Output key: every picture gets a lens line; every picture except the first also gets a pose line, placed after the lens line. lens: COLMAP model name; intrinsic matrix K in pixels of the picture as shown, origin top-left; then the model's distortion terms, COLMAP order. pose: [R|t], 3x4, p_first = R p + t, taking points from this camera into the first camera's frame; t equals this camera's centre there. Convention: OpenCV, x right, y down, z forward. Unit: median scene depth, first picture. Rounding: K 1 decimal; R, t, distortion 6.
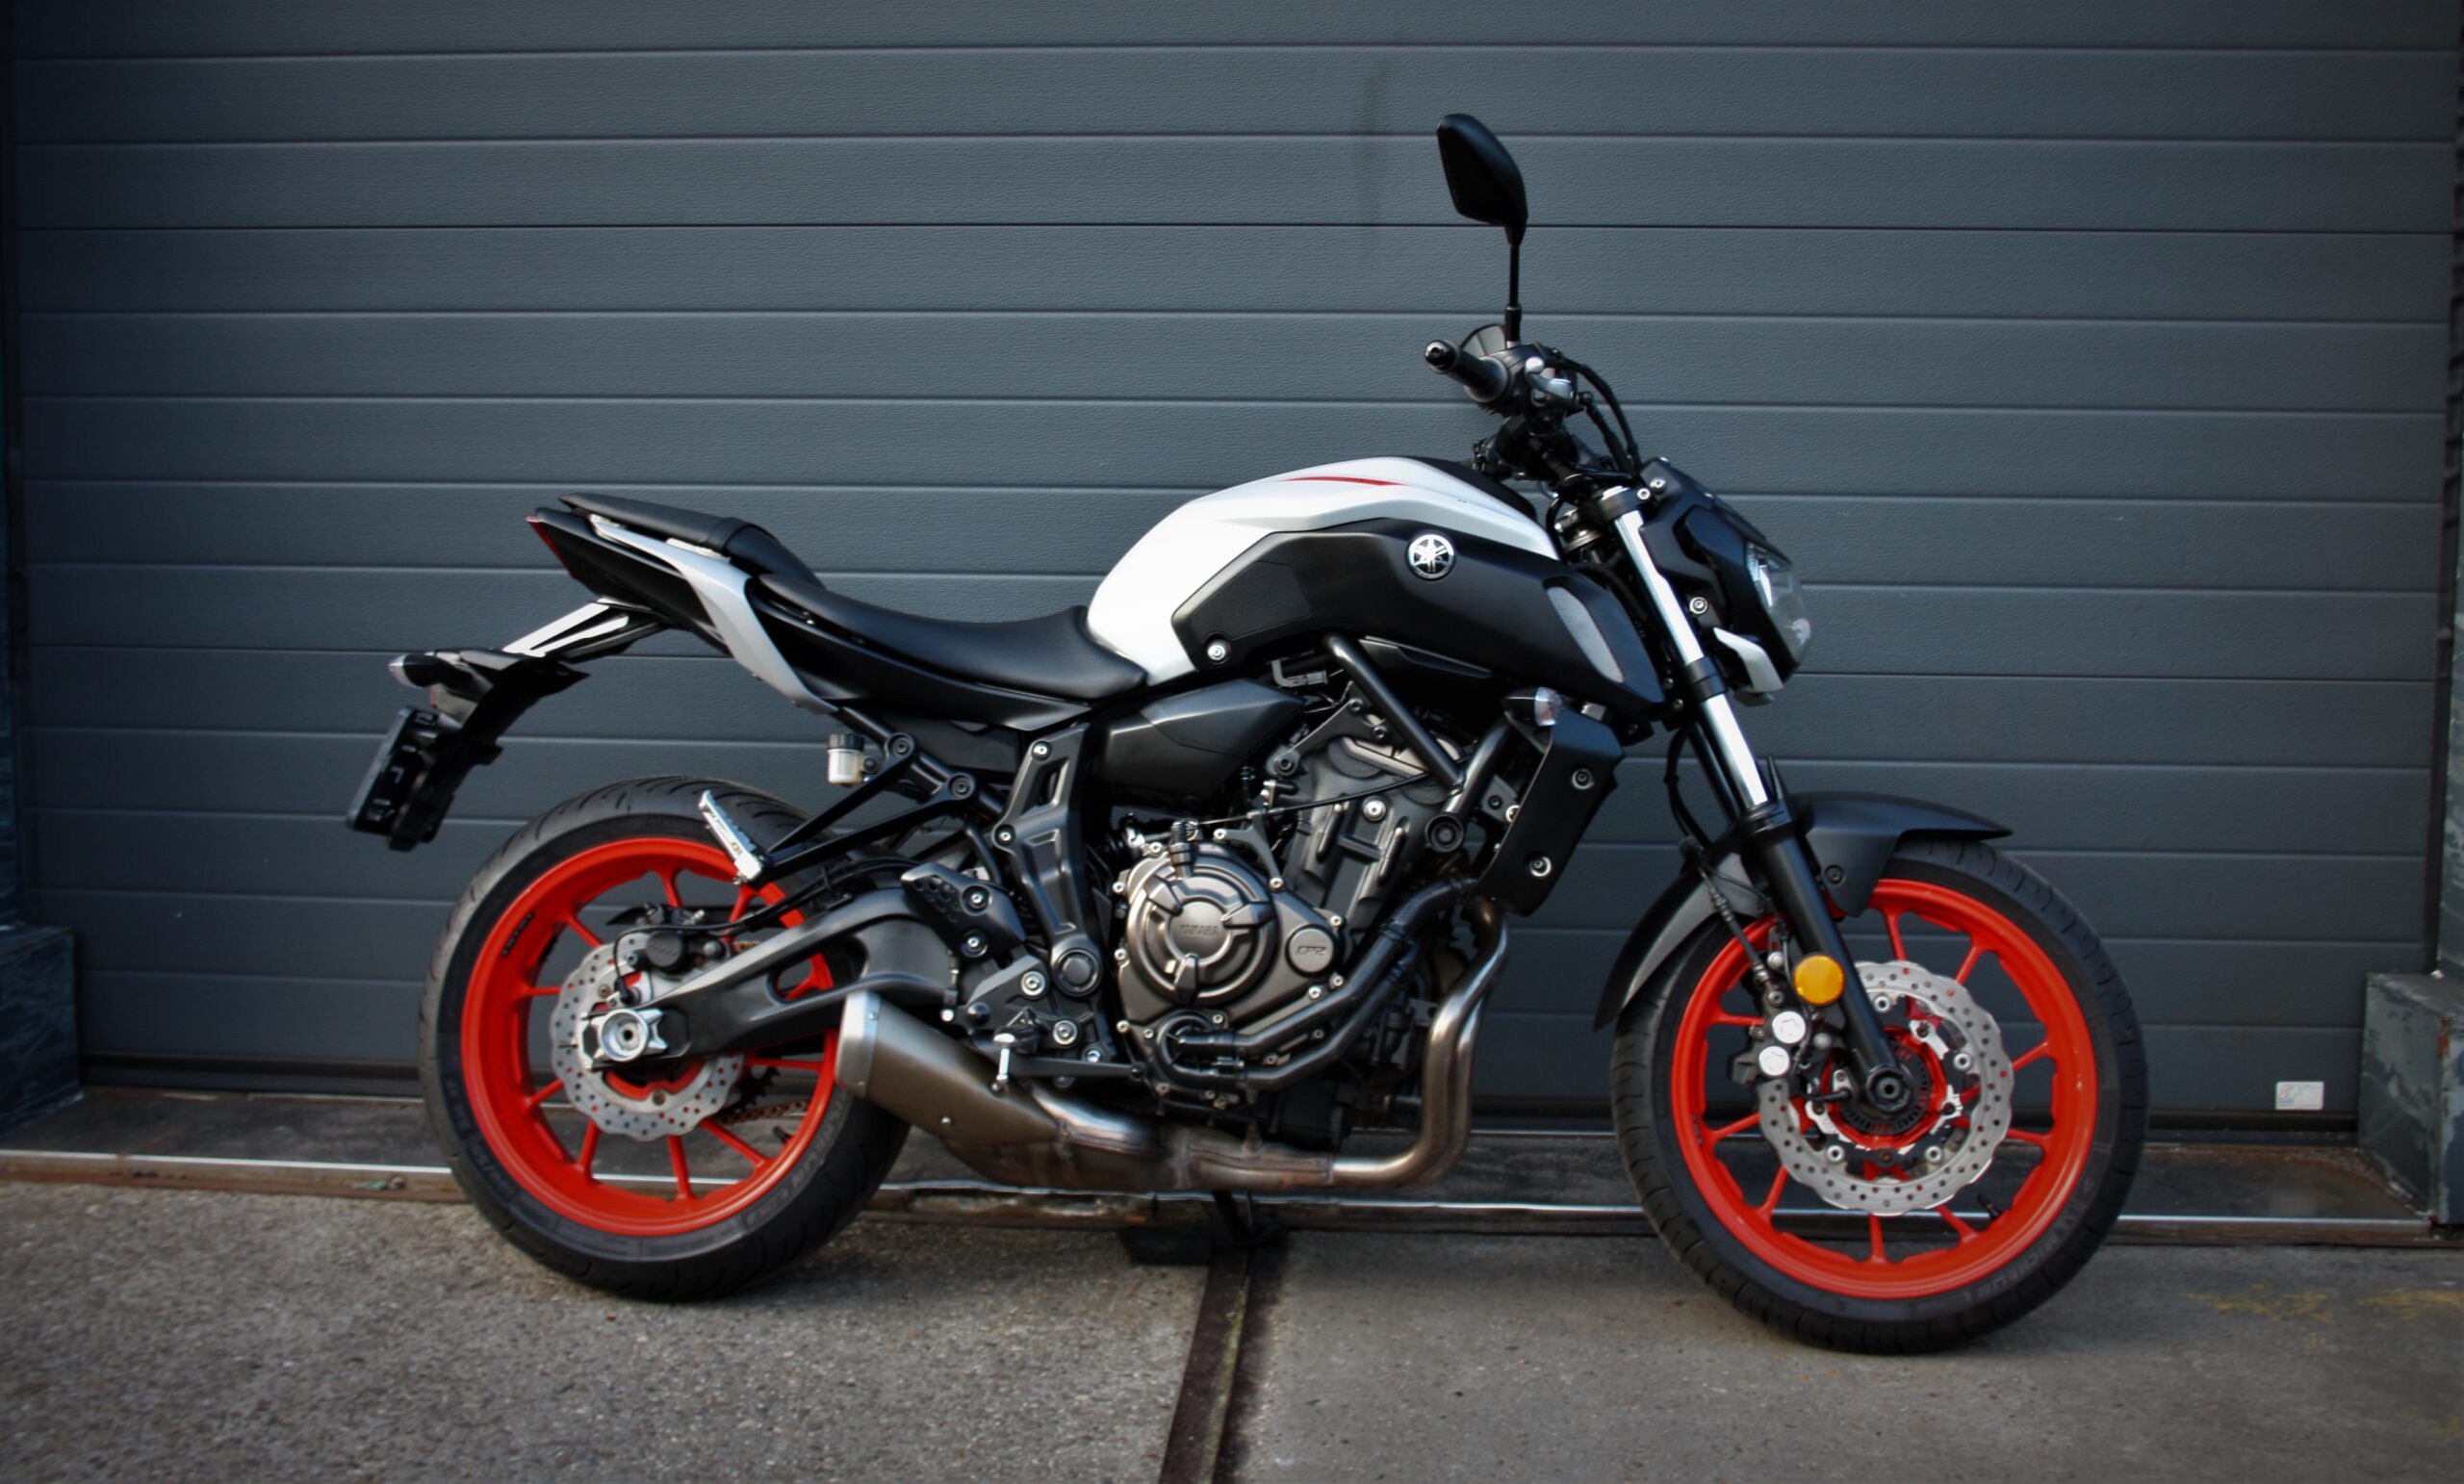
lens RADIAL K [[2501.6, 0, 1209.1], [0, 2501.6, 680.2], [0, 0, 1]] dist [-0.055447, 0.000000]
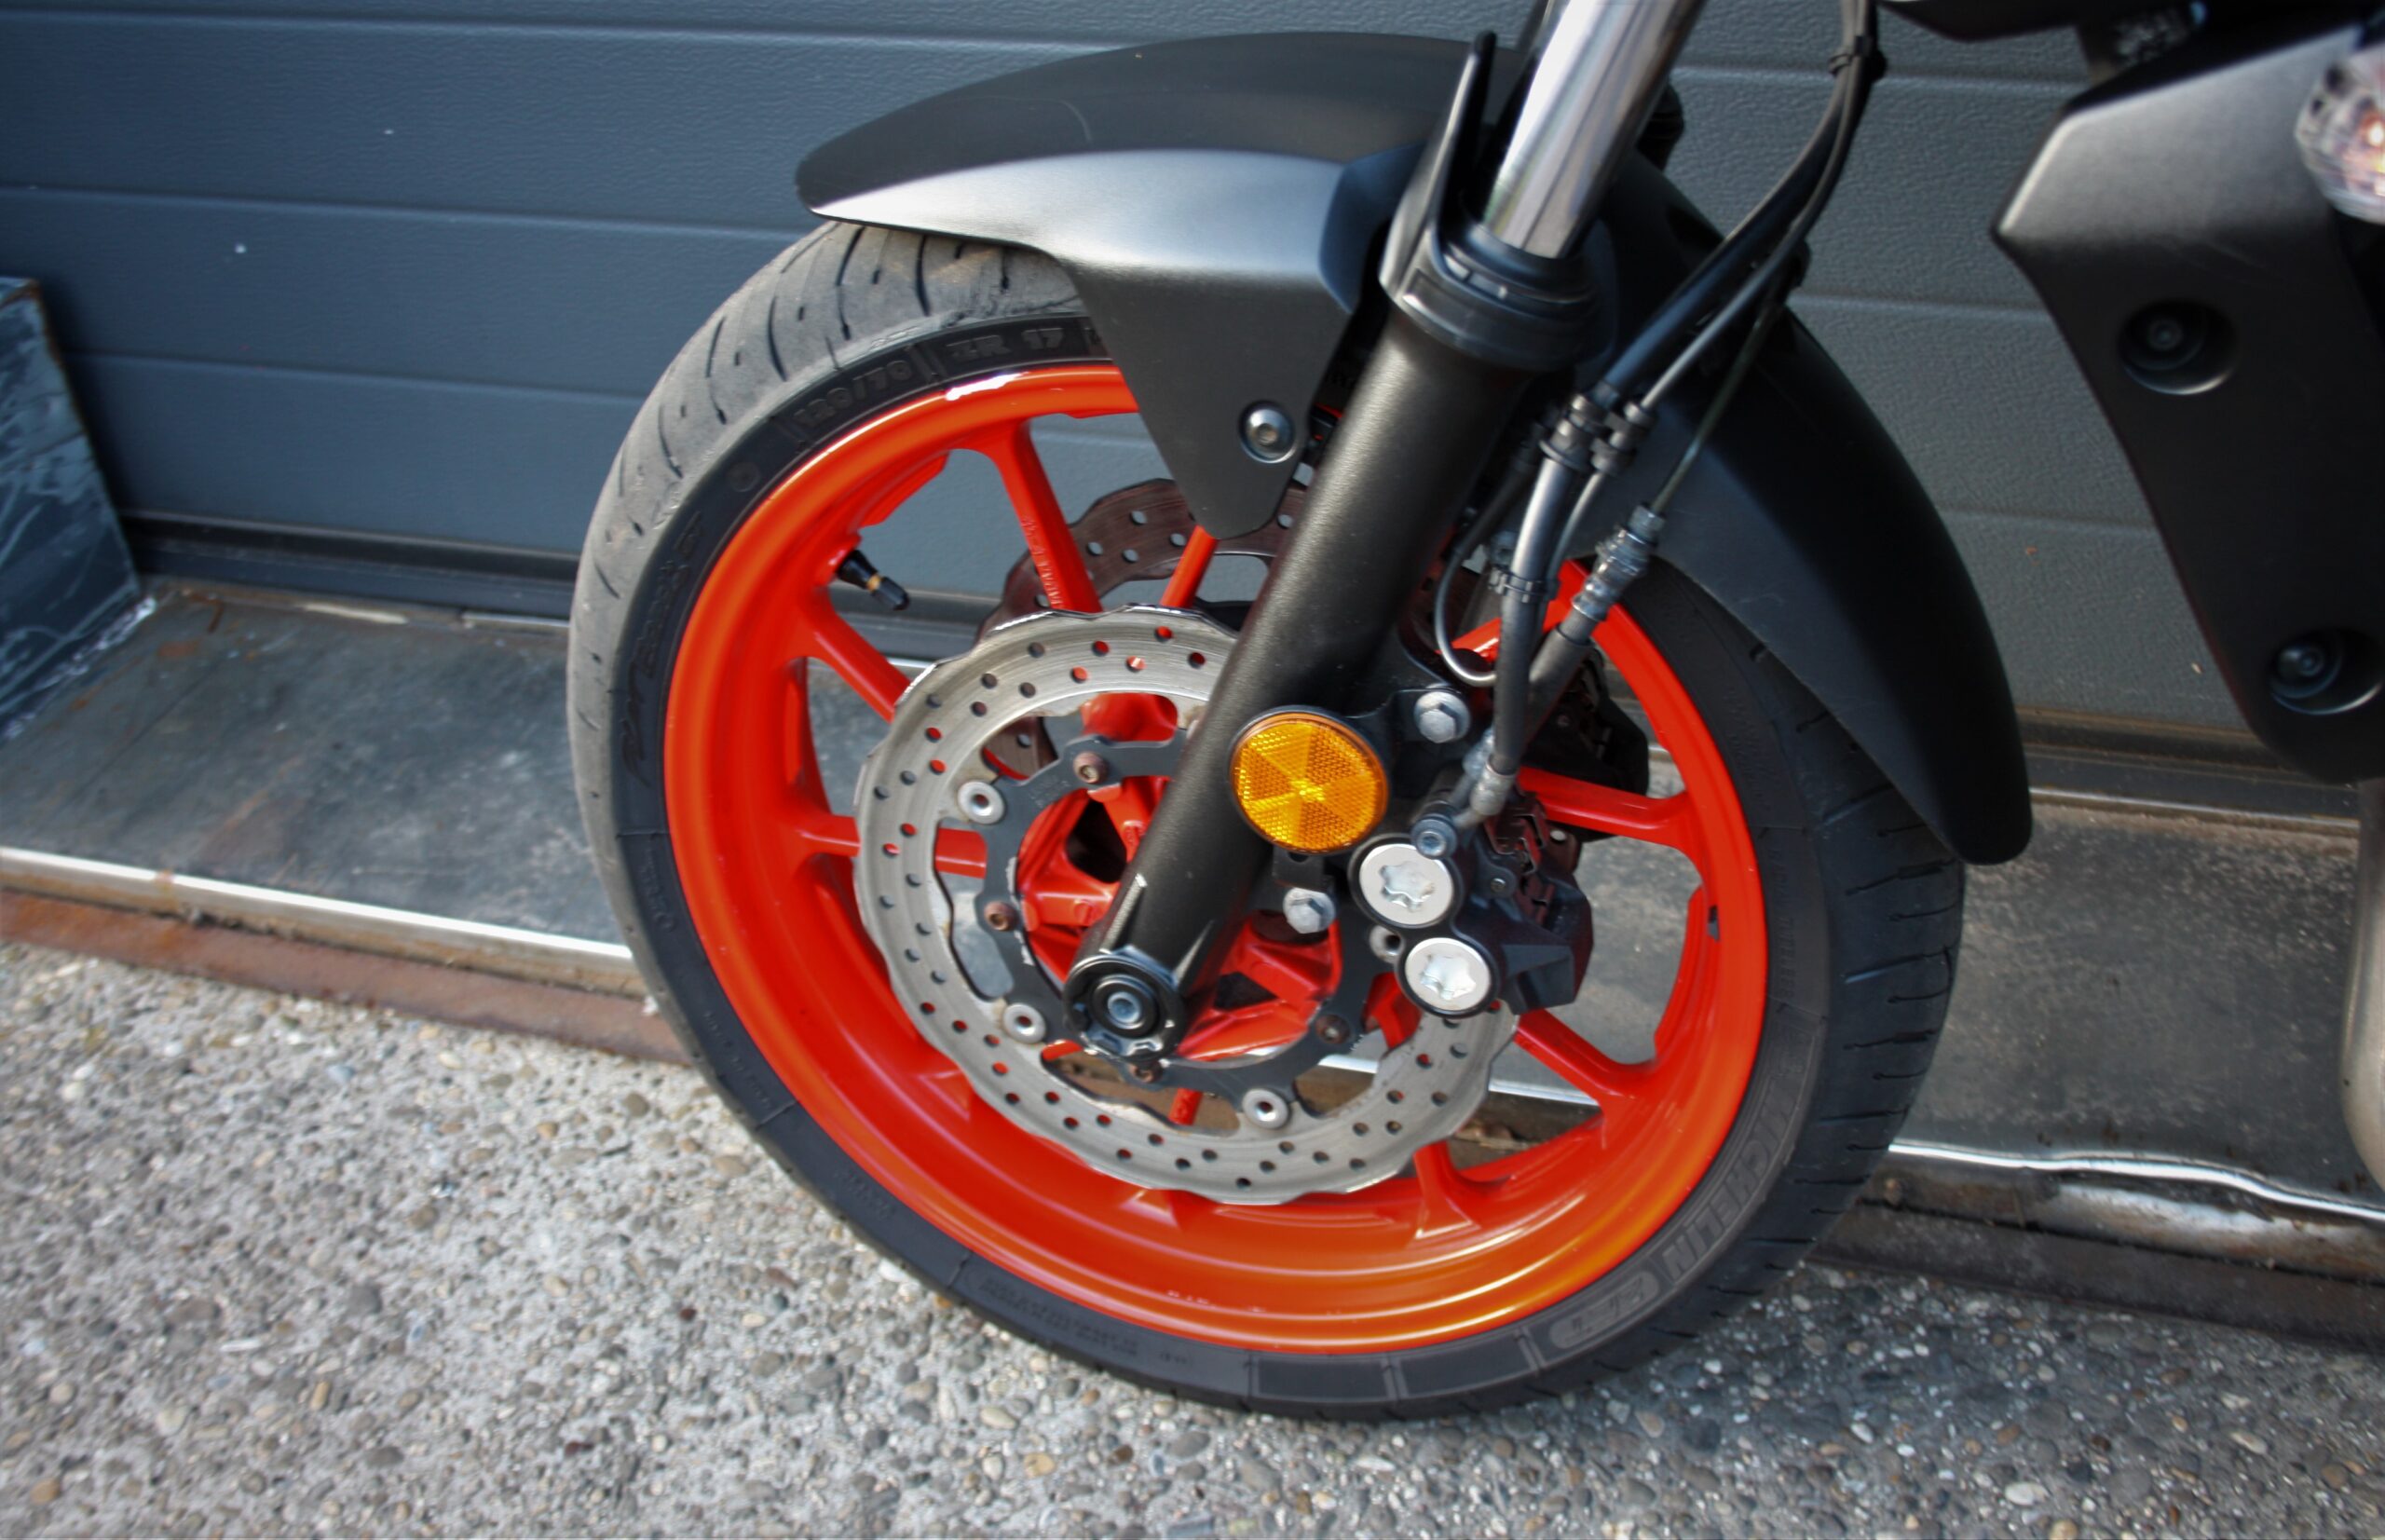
lens RADIAL K [[2584.3, 0, 1142.2], [0, 2584.3, 781.3], [0, 0, 1]] dist [-0.050549, 0.000000]
pose [[0.966119, 0.064474, -0.249916, -0.155741], [0.071391, 0.863763, 0.498816, -0.042256], [0.248029, -0.499757, 0.829894, 0.674817]]
